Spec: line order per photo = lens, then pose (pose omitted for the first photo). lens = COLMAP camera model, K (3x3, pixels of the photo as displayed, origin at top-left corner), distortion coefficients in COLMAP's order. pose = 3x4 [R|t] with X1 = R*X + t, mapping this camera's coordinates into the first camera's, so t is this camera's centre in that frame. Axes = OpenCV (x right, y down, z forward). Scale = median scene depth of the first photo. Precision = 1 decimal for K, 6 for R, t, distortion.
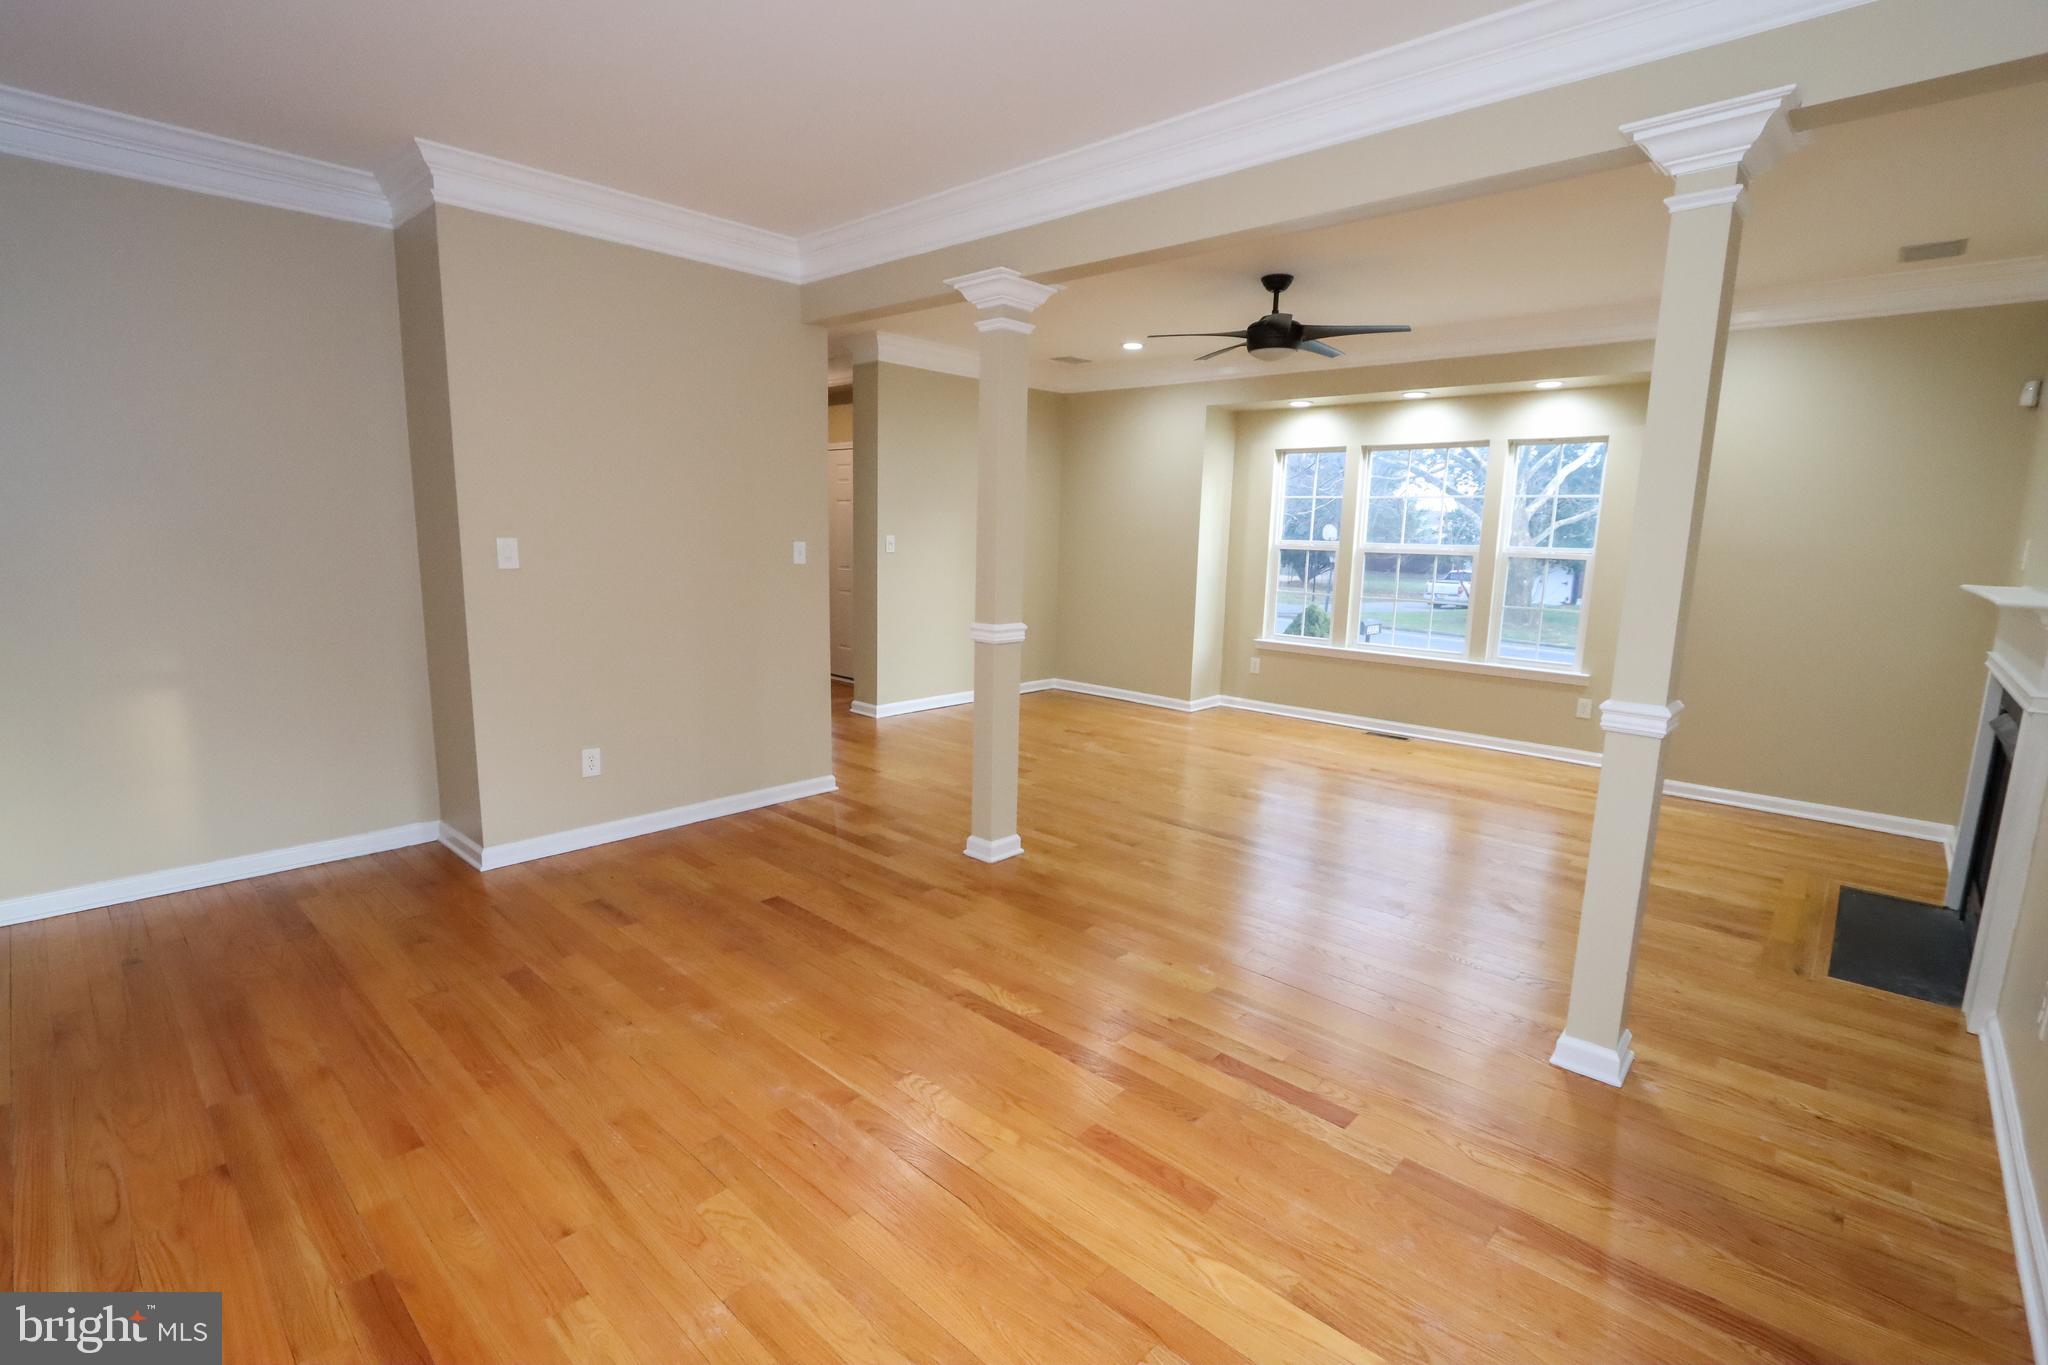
lens RADIAL K [[942.1, 0, 1010.6], [0, 942.1, 686.2], [0, 0, 1]] dist [-0.021863, 0.004778]
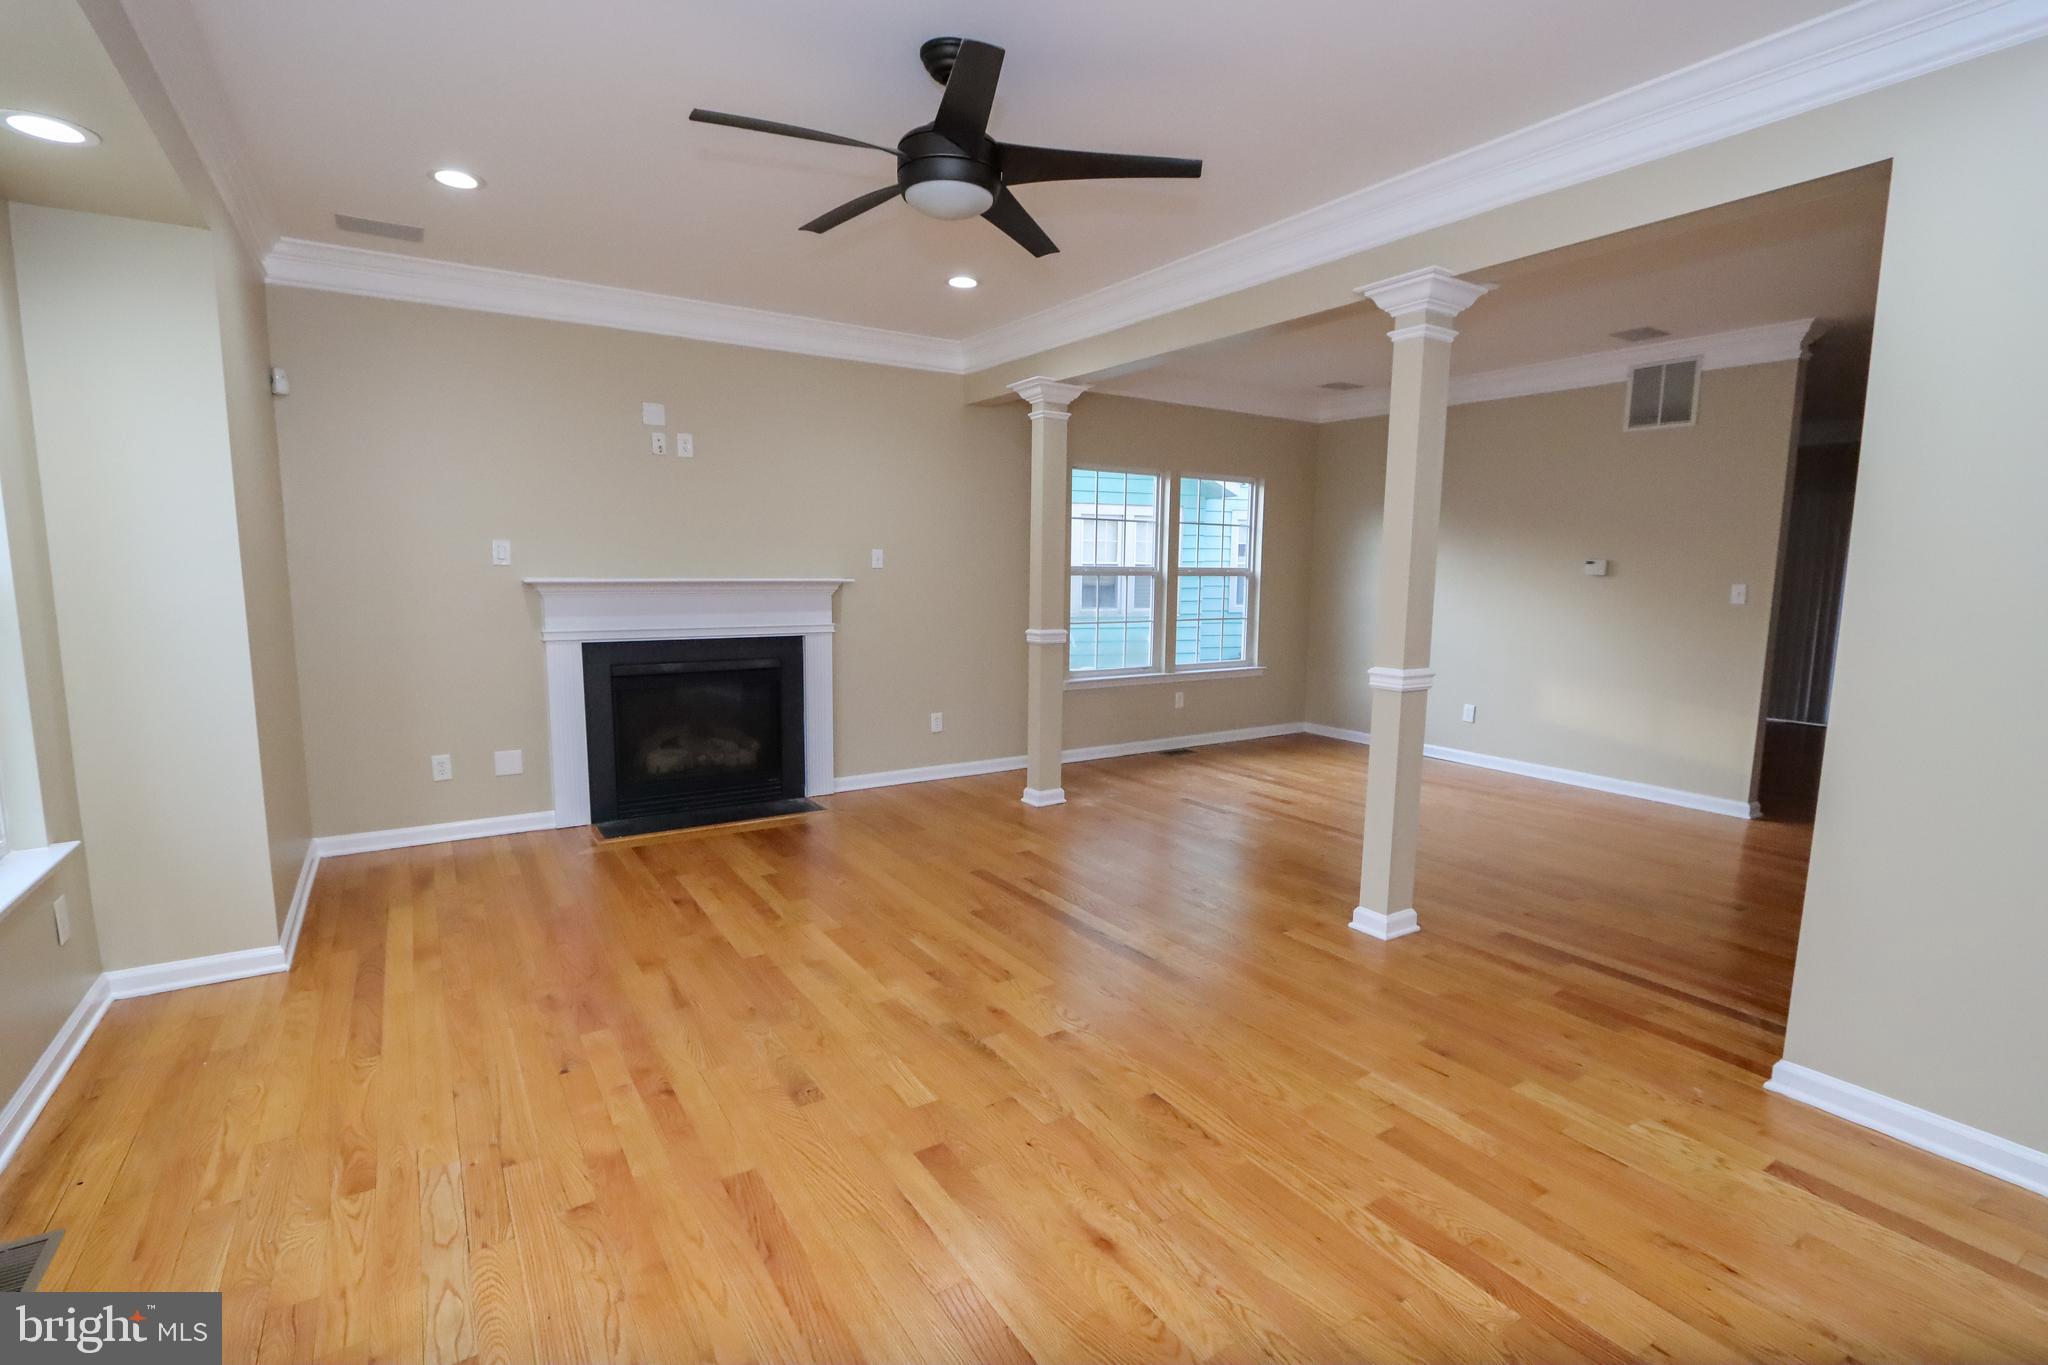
lens RADIAL K [[945.9, 0, 1012.8], [0, 945.9, 690.2], [0, 0, 1]] dist [-0.015167, 0.000872]
pose [[-0.968841, -0.066284, 0.238648, 0.136449], [0.006855, 0.955980, 0.293353, -0.329427], [-0.247587, 0.285848, -0.925738, 2.038977]]
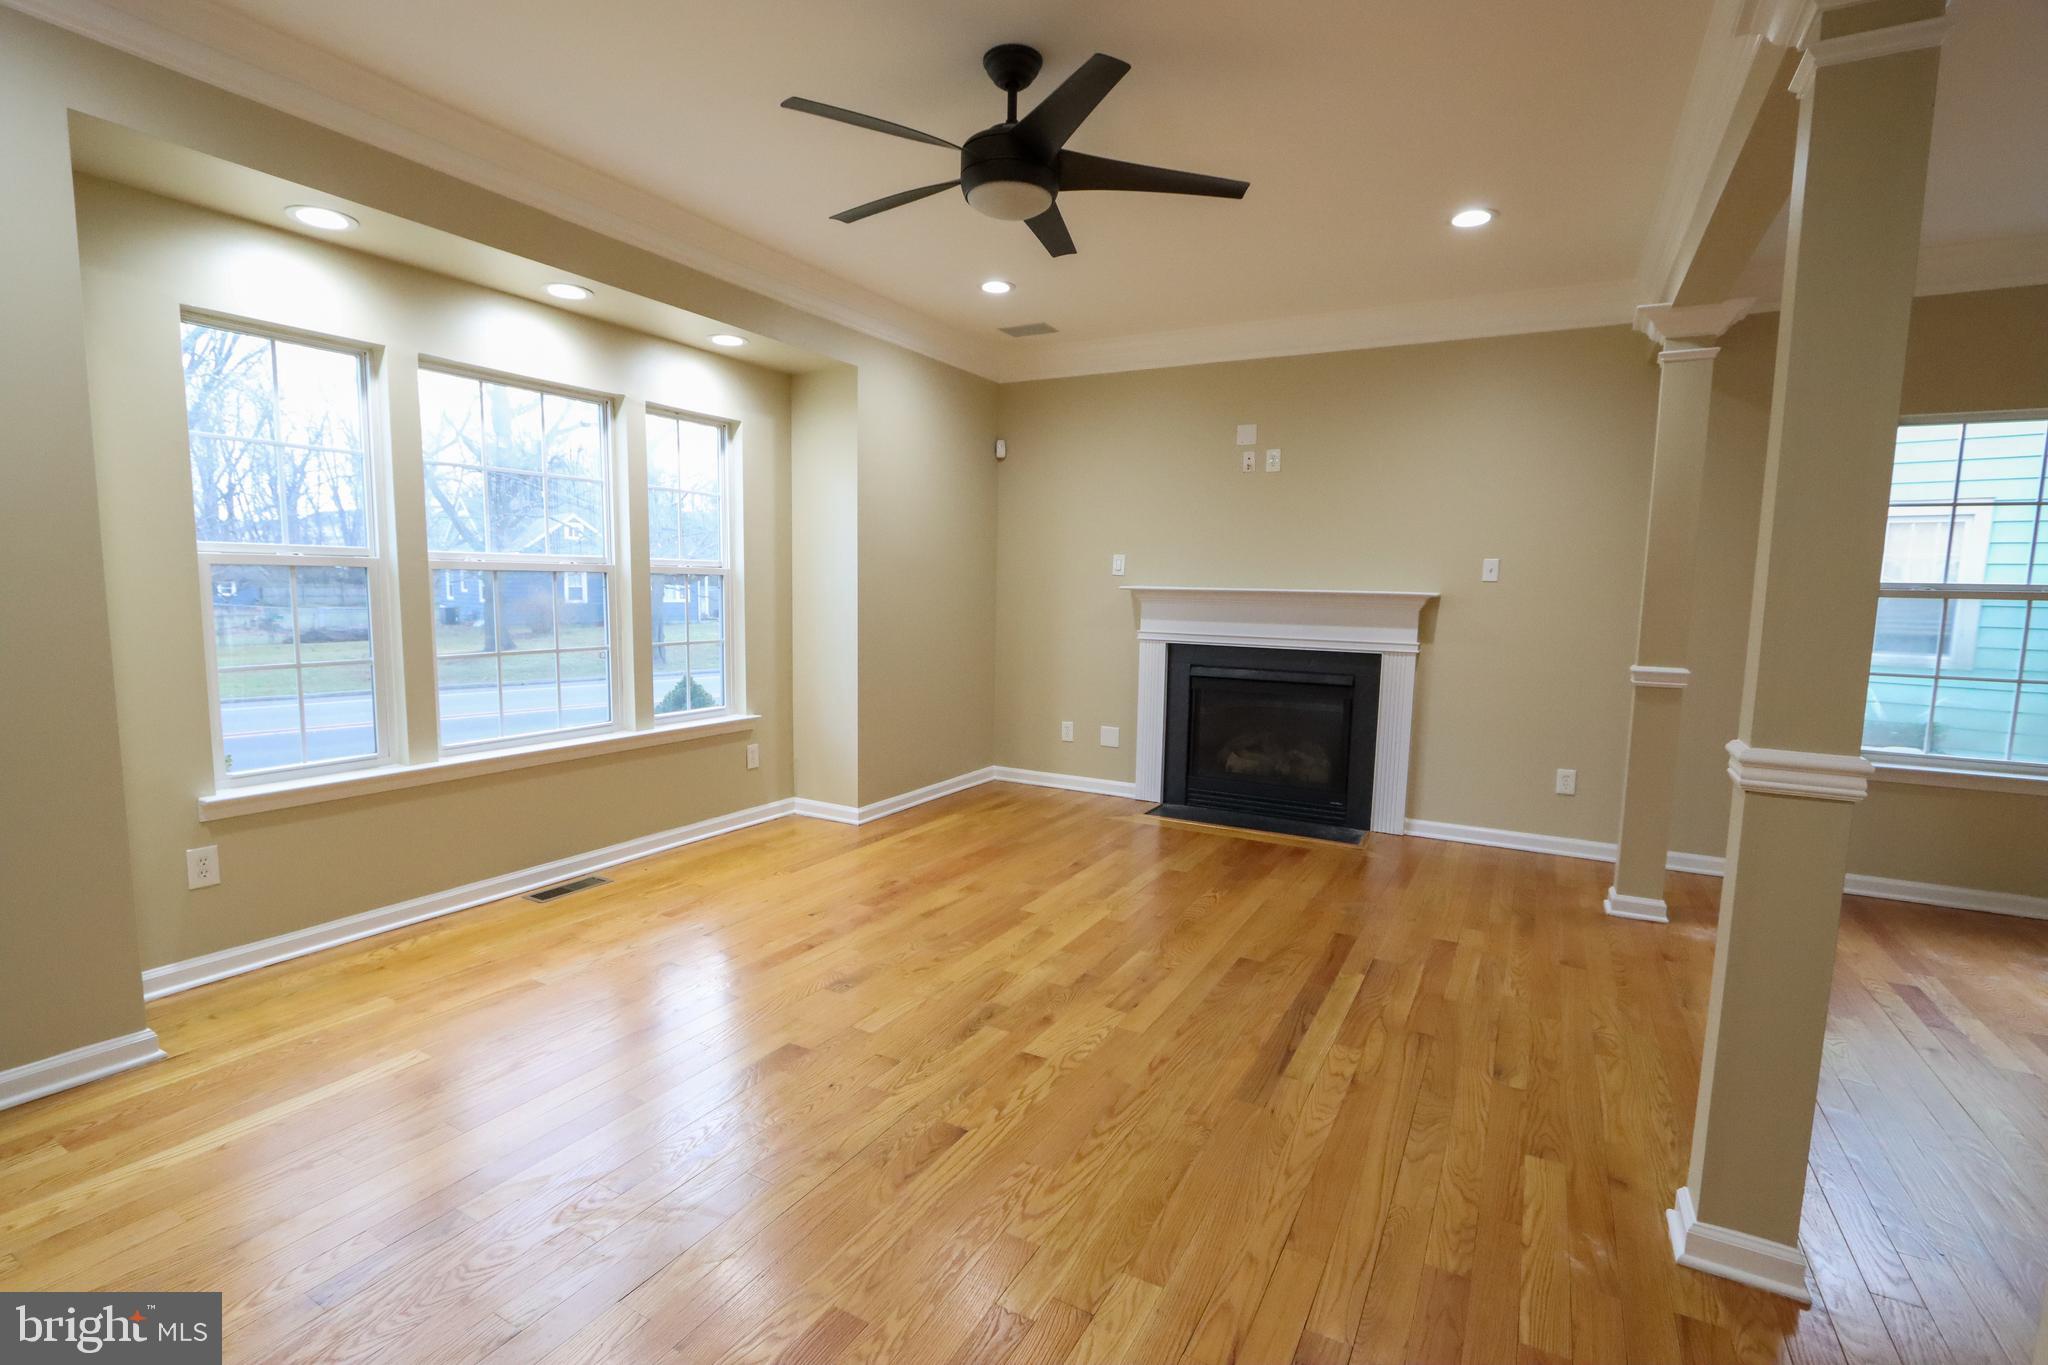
lens RADIAL K [[943.7, 0, 1012.1], [0, 943.7, 688.9], [0, 0, 1]] dist [-0.014435, 0.000841]
pose [[-0.236807, -0.134989, 0.962133, -0.361981], [0.134829, 0.976152, 0.170141, -0.230745], [-0.962156, 0.170014, -0.212959, 1.529286]]
